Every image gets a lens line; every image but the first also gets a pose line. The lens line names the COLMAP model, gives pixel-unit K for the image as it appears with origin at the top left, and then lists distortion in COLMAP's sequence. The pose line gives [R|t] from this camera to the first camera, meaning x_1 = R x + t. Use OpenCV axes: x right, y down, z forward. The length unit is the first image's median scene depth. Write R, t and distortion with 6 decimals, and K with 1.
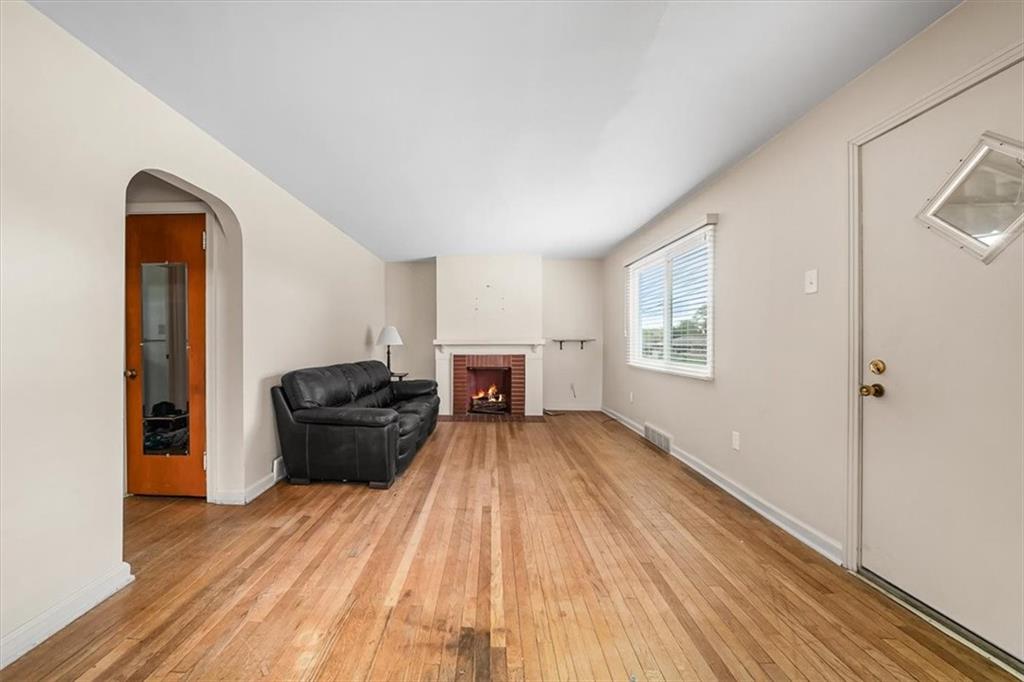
lens RADIAL K [[370.7, 0, 474.3], [0, 370.7, 341.0], [0, 0, 1]] dist [0.013730, -0.003988]
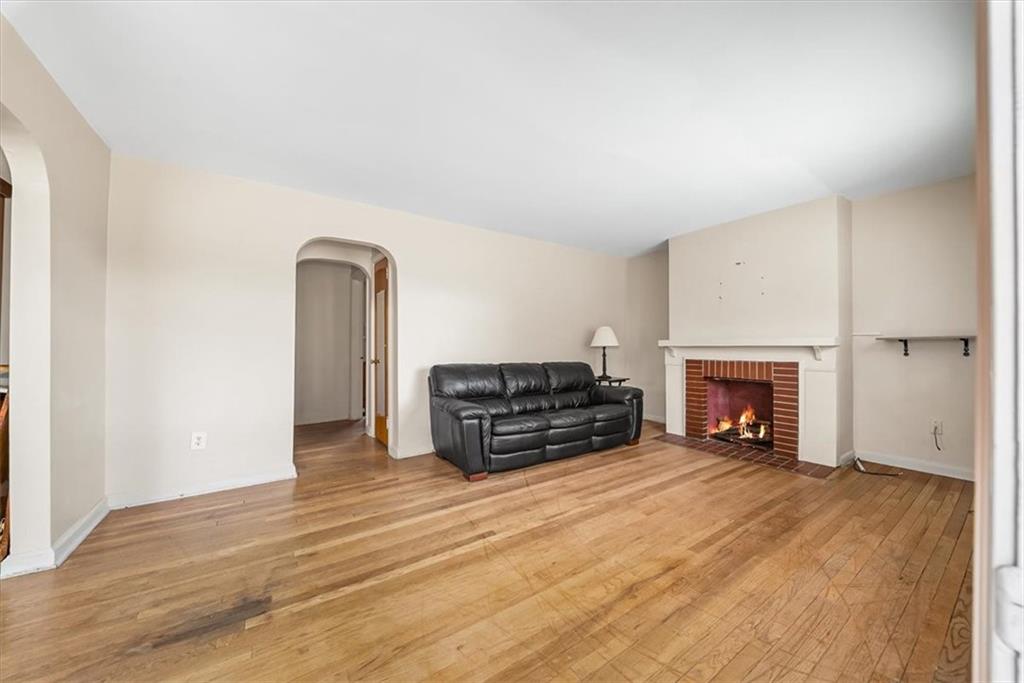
lens RADIAL K [[362.5, 0, 512.0], [0, 362.5, 341.5], [0, 0, 1]] dist [0.015354, -0.009108]
pose [[0.603766, -0.011496, -0.797078, 0.349672], [0.000615, 0.999902, -0.013955, 0.010065], [0.797161, 0.007935, 0.603715, 0.254102]]
